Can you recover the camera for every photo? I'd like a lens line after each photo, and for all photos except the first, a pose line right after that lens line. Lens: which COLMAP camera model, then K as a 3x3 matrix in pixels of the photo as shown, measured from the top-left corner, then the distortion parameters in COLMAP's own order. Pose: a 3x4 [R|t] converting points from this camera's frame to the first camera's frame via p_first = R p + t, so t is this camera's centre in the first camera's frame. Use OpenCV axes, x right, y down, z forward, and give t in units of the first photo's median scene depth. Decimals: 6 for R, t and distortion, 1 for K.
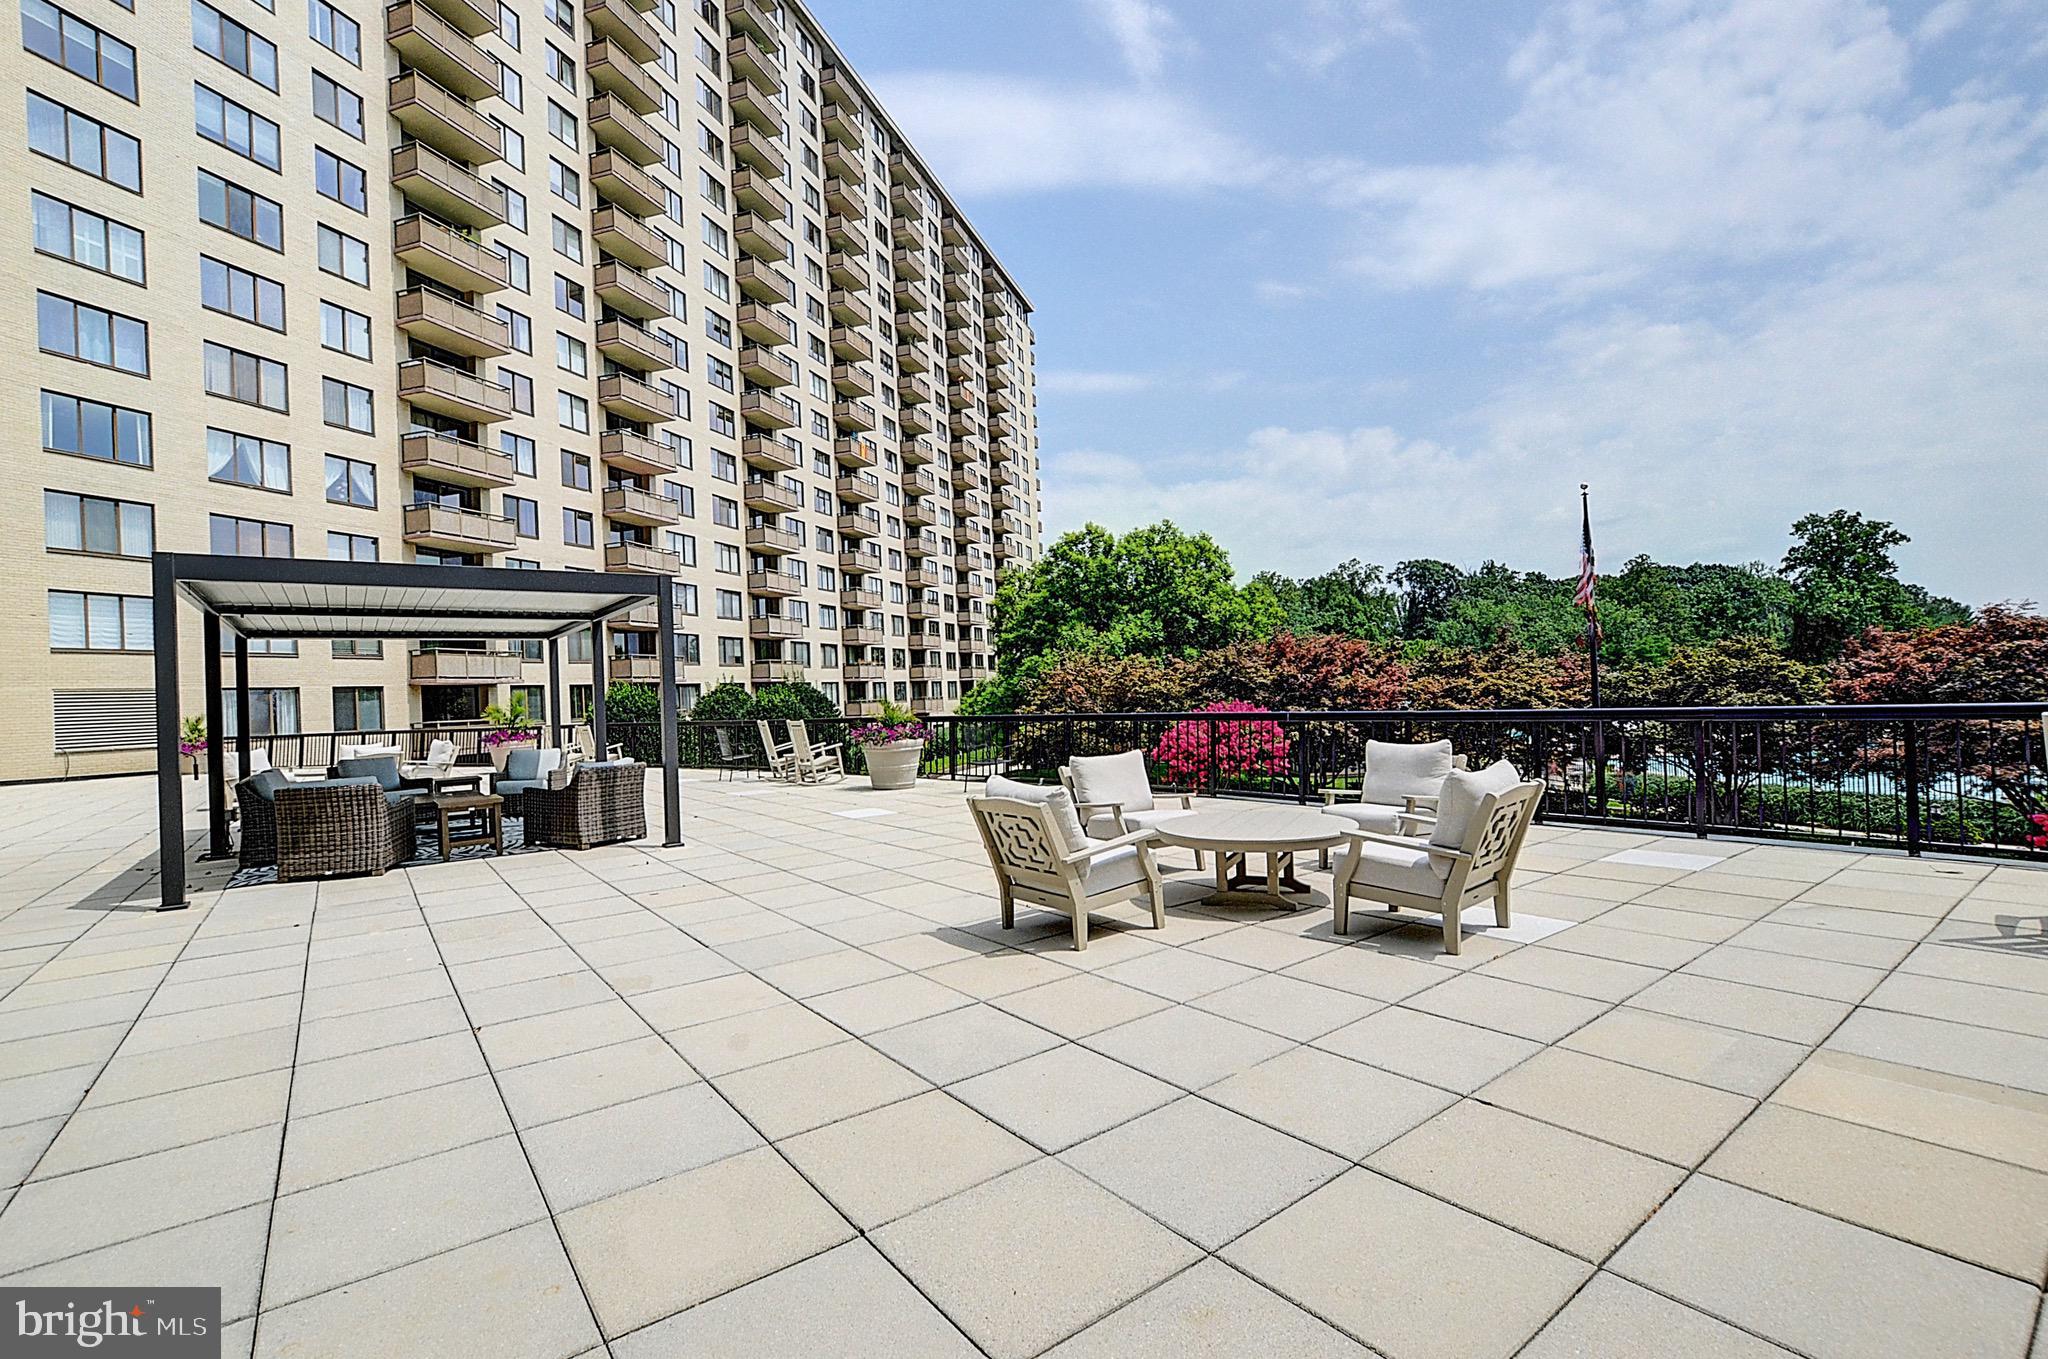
lens RADIAL K [[907.2, 0, 1023.8], [0, 907.2, 687.6], [0, 0, 1]] dist [-0.019451, 0.006283]
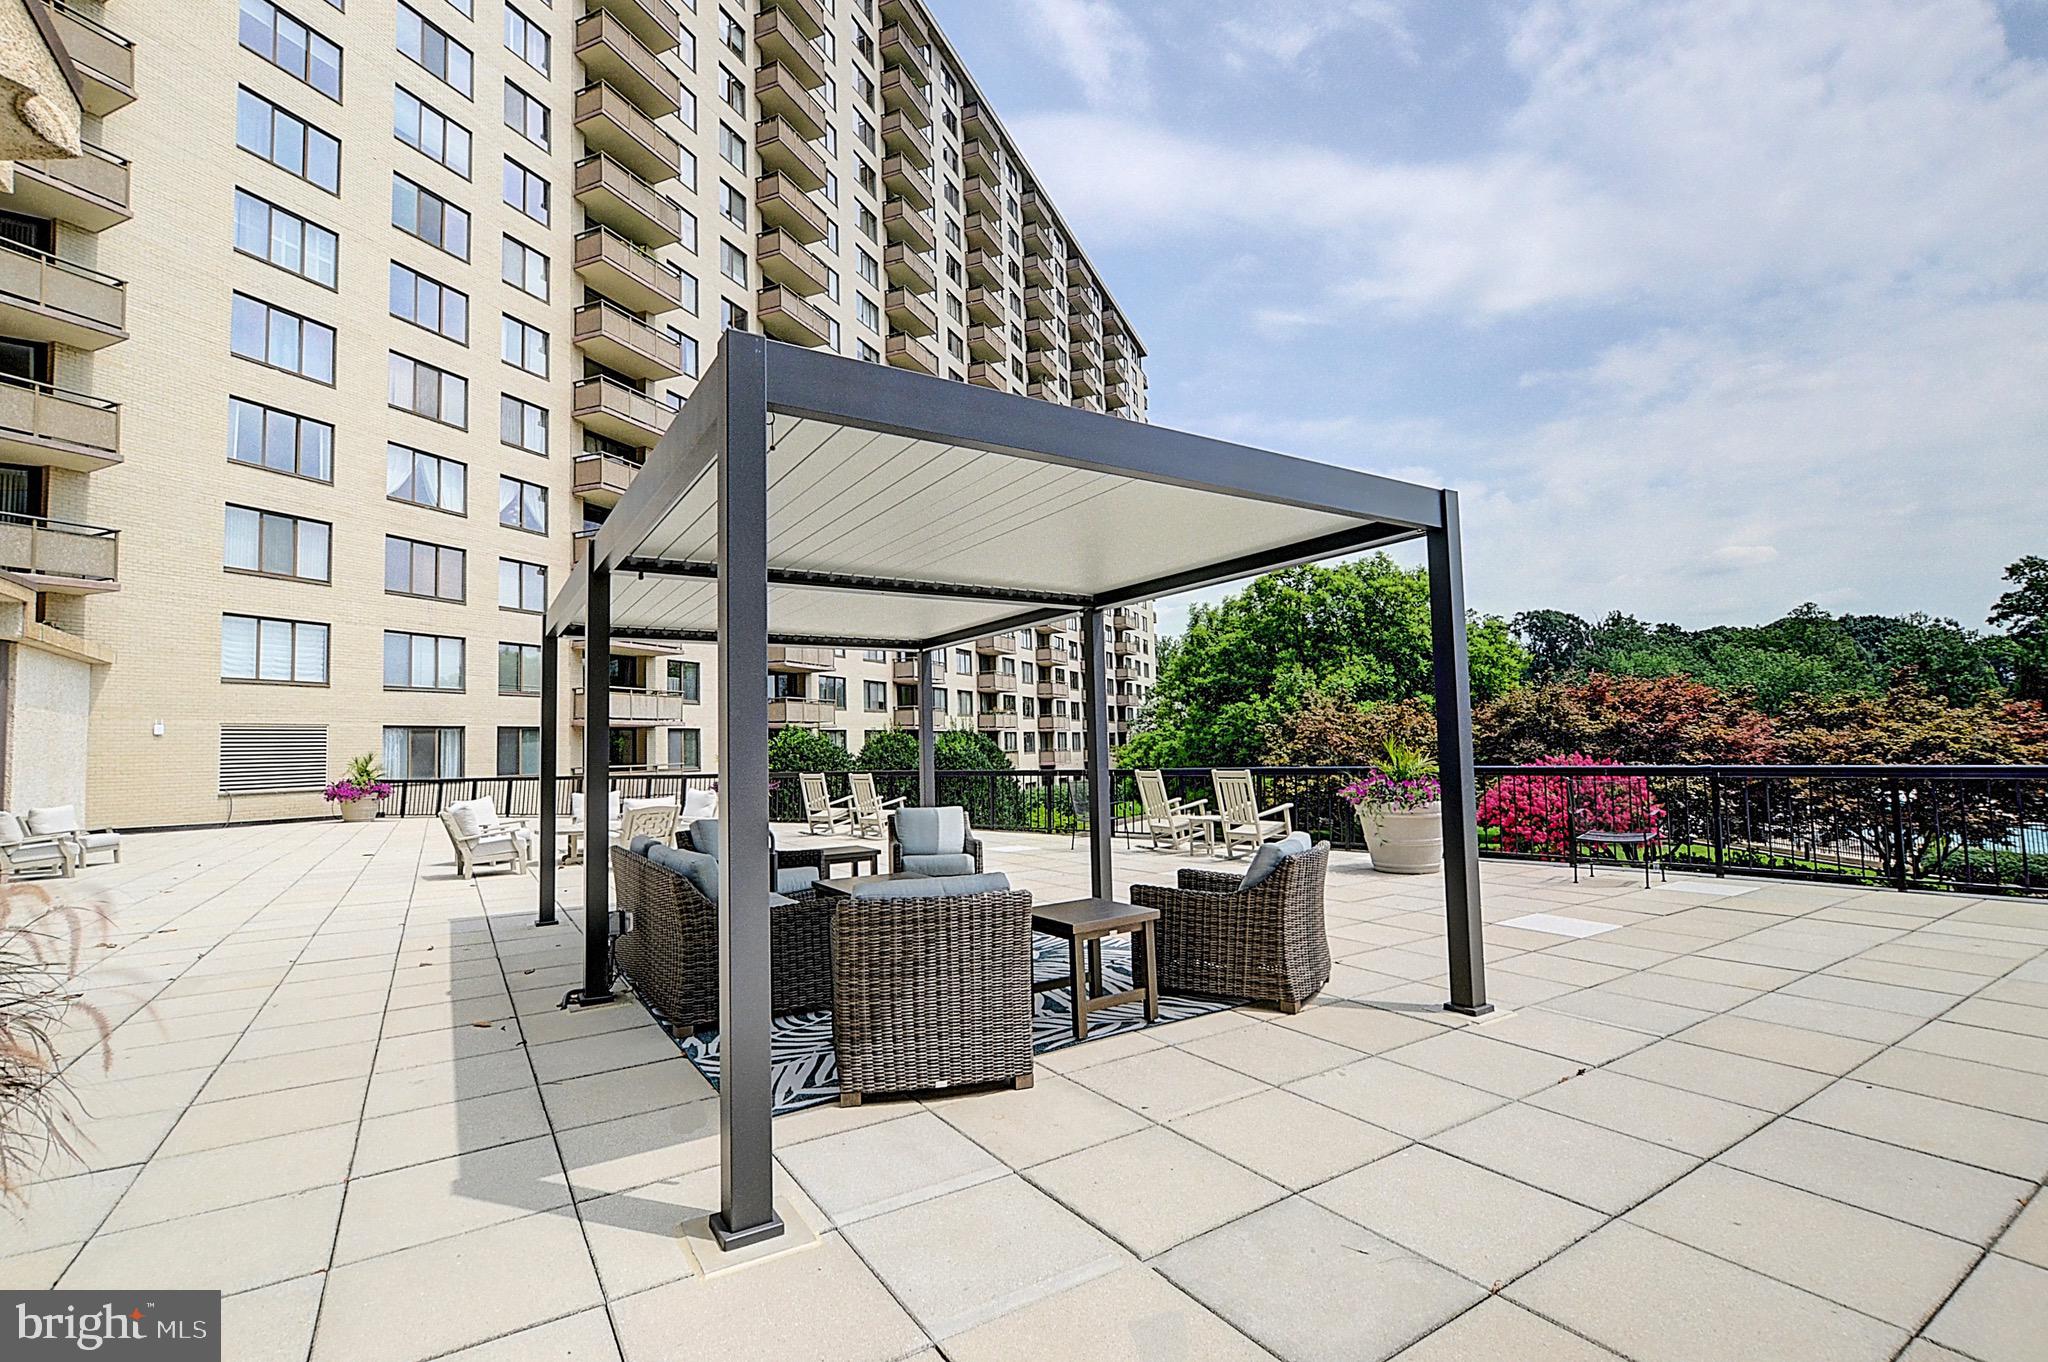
lens RADIAL K [[907.2, 0, 1023.8], [0, 907.2, 689.1], [0, 0, 1]] dist [-0.019451, 0.006283]
pose [[0.997287, 0.007908, -0.073192, -0.103731], [-0.012093, 0.998306, -0.056914, 0.004319], [0.072617, 0.057644, 0.995693, 0.077165]]
